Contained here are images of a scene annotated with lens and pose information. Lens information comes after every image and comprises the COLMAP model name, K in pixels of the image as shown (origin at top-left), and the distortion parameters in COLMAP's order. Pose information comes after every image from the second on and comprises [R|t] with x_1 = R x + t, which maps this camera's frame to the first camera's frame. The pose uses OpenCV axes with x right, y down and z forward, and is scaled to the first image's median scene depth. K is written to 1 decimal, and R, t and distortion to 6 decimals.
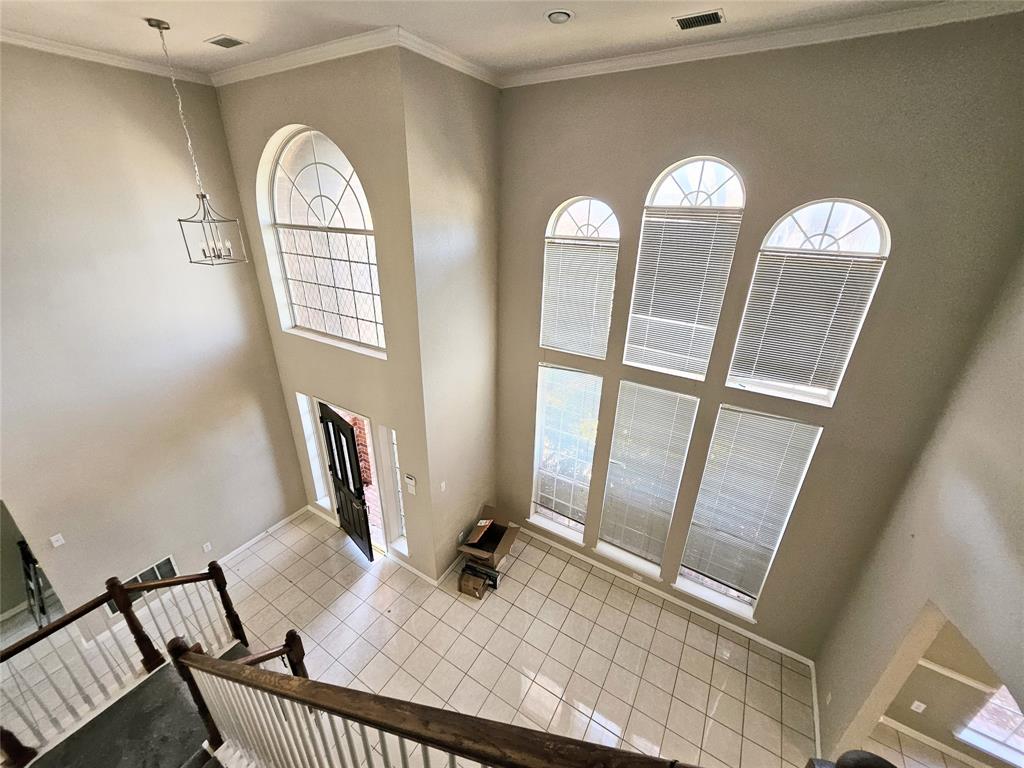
lens RADIAL K [[400.4, 0, 506.2], [0, 400.4, 378.7], [0, 0, 1]] dist [0.000954, -0.002082]
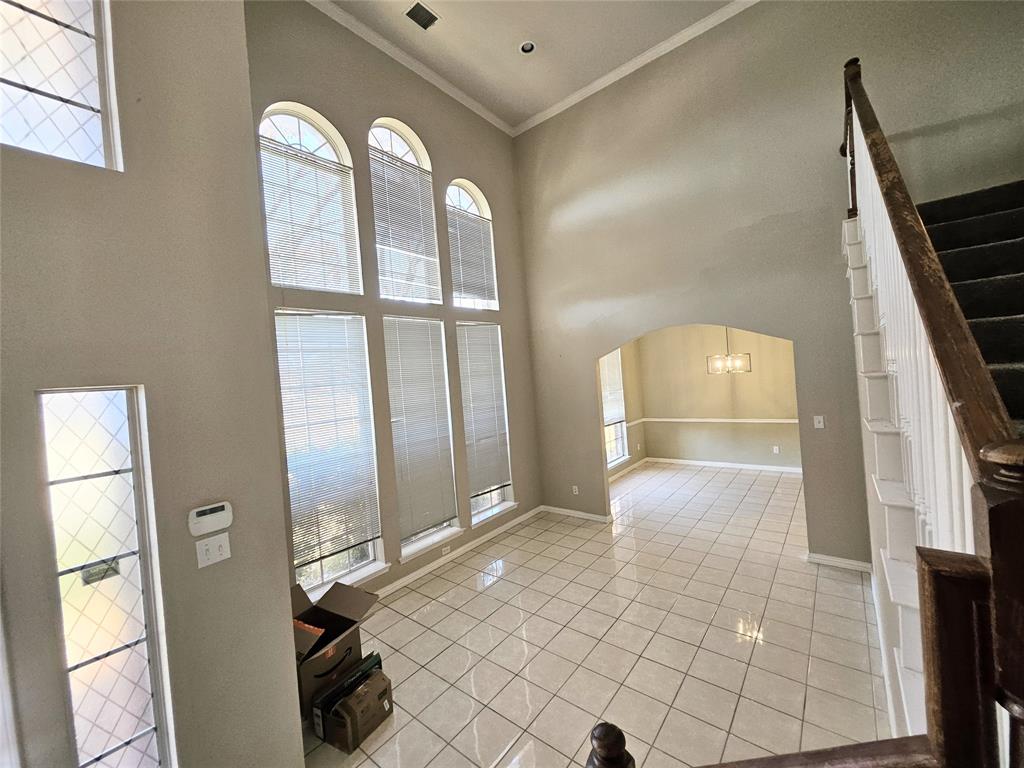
lens RADIAL K [[400.4, 0, 506.4], [0, 400.4, 382.8], [0, 0, 1]] dist [0.000954, -0.002082]
pose [[0.133062, -0.037894, 0.990383, -0.658643], [0.470574, 0.881868, -0.029482, 0.329503], [-0.872270, 0.469971, 0.135175, 0.760241]]
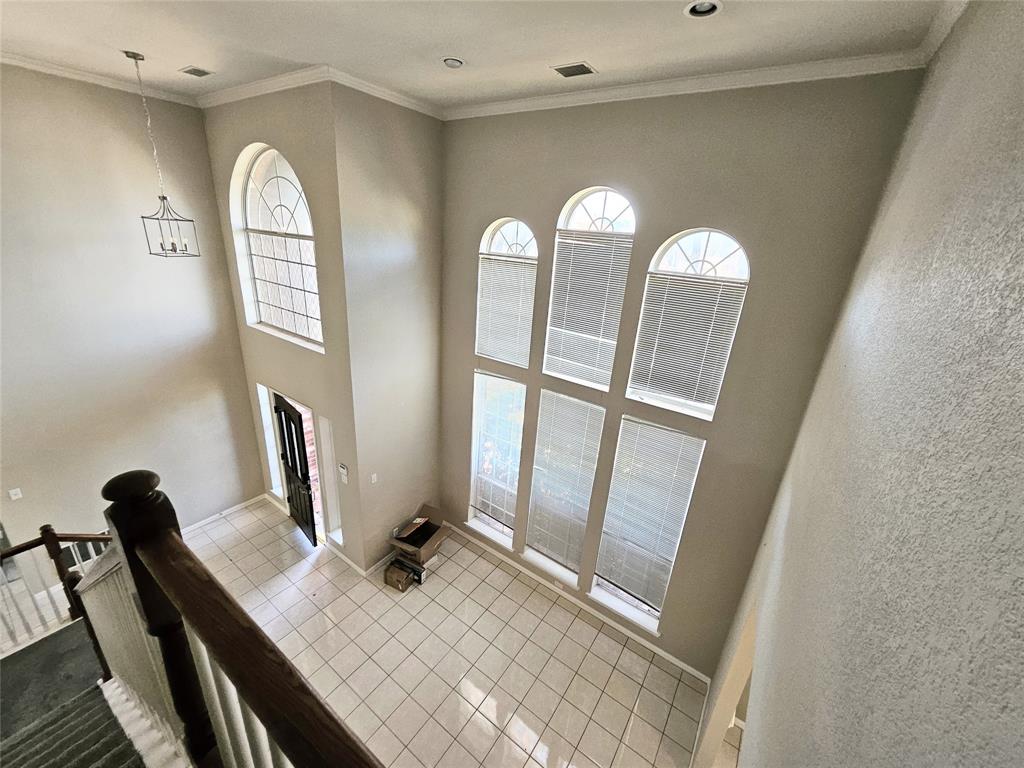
lens RADIAL K [[400.4, 0, 507.6], [0, 400.4, 382.0], [0, 0, 1]] dist [0.000954, -0.002082]
pose [[0.996736, 0.070377, -0.039564, 0.260208], [-0.072502, 0.995844, -0.055123, 0.055975], [0.035520, 0.057811, 0.997695, -0.075531]]
